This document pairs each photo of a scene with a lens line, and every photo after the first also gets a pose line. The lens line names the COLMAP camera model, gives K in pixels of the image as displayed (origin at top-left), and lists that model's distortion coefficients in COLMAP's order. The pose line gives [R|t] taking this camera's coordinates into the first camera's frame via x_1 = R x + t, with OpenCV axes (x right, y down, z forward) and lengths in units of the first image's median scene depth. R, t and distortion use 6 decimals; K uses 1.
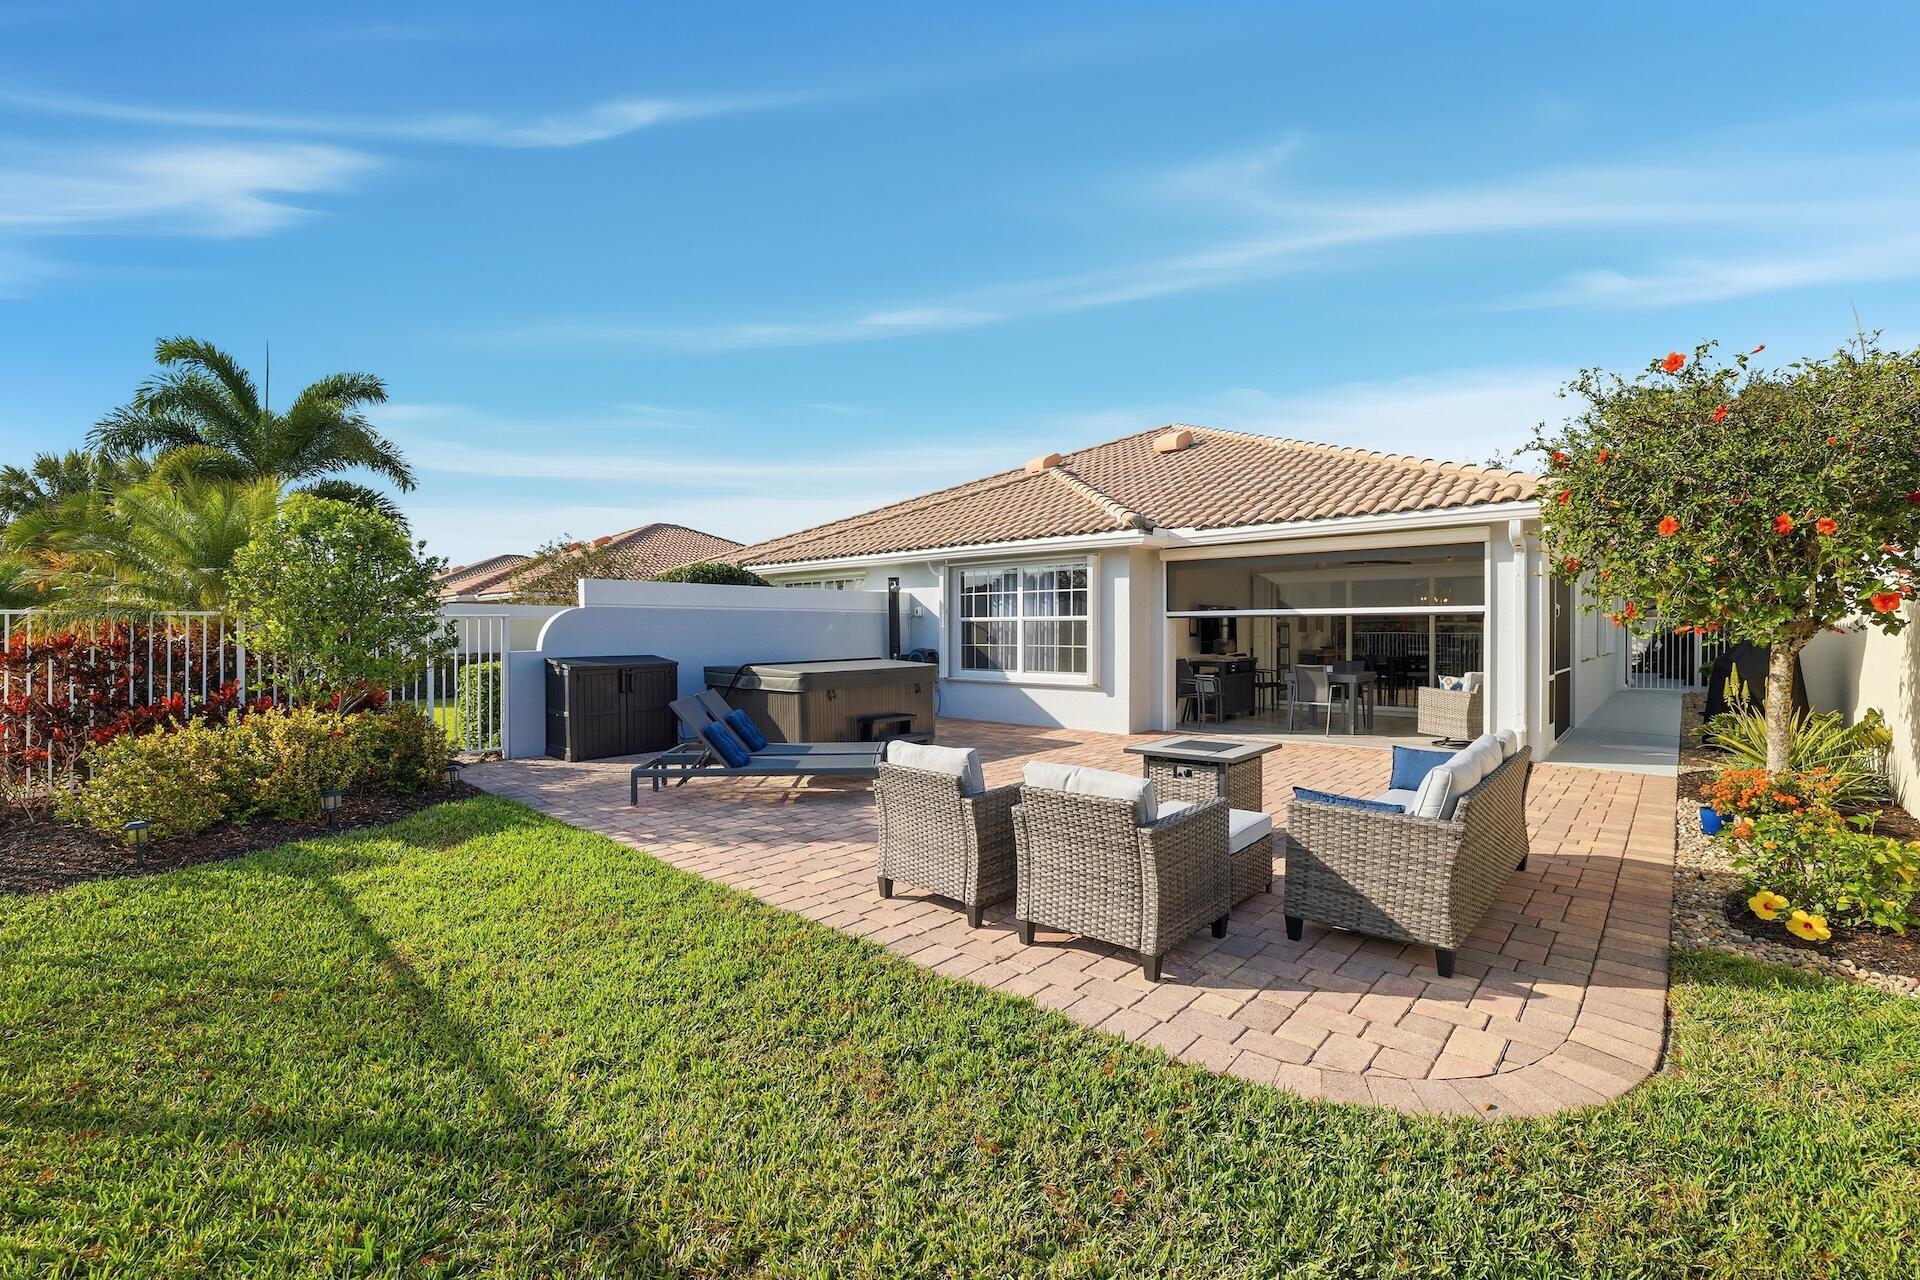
lens RADIAL K [[821.3, 0, 959.8], [0, 821.3, 637.0], [0, 0, 1]] dist [-0.037831, 0.006530]
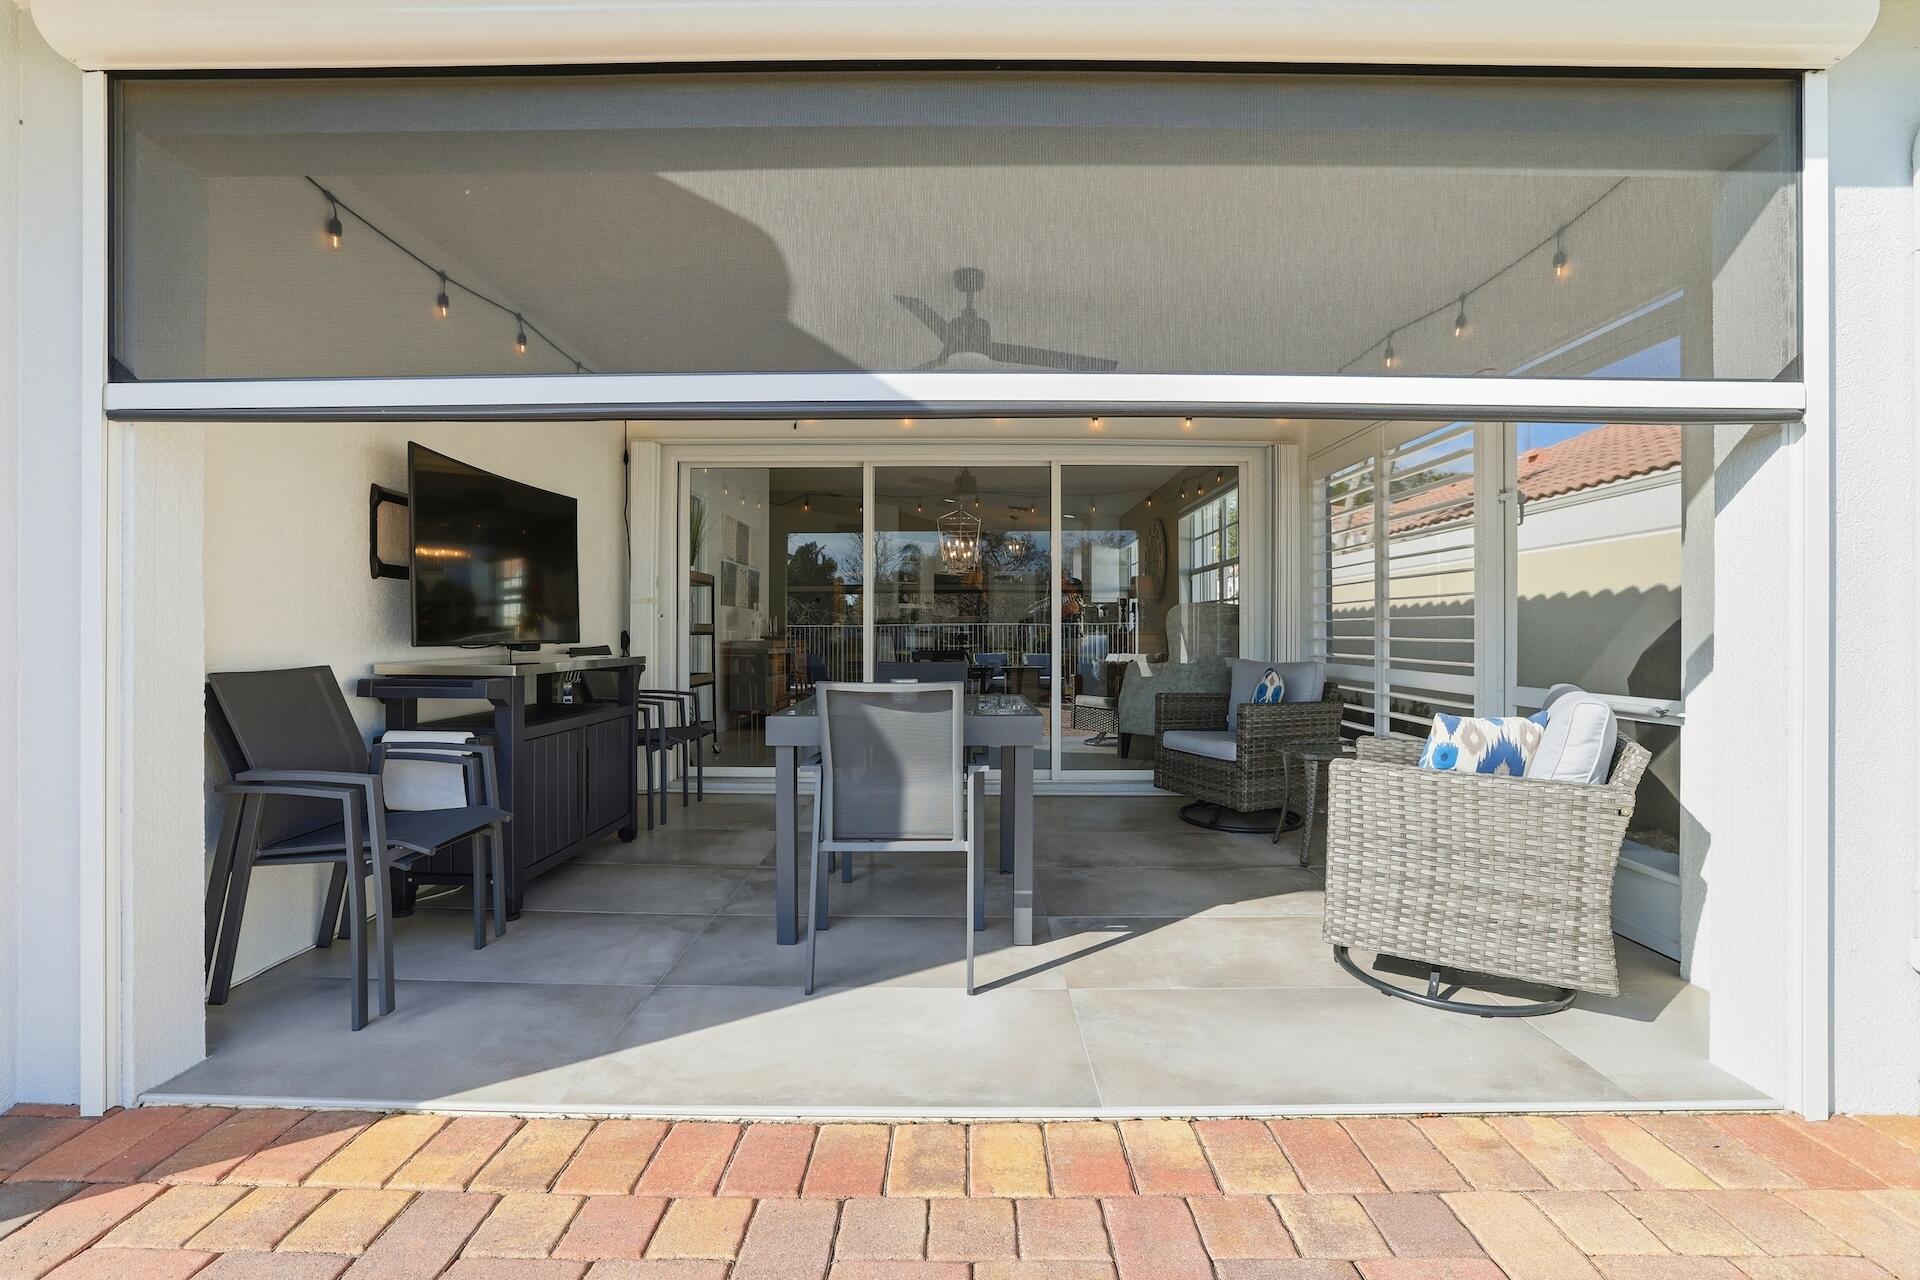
lens RADIAL K [[821.3, 0, 958.3], [0, 821.3, 634.5], [0, 0, 1]] dist [-0.037831, 0.006530]
pose [[0.732638, -0.003792, 0.680608, 0.246731], [0.003604, 0.999992, 0.001692, 0.017455], [-0.680609, 0.001213, 0.732646, 0.709398]]
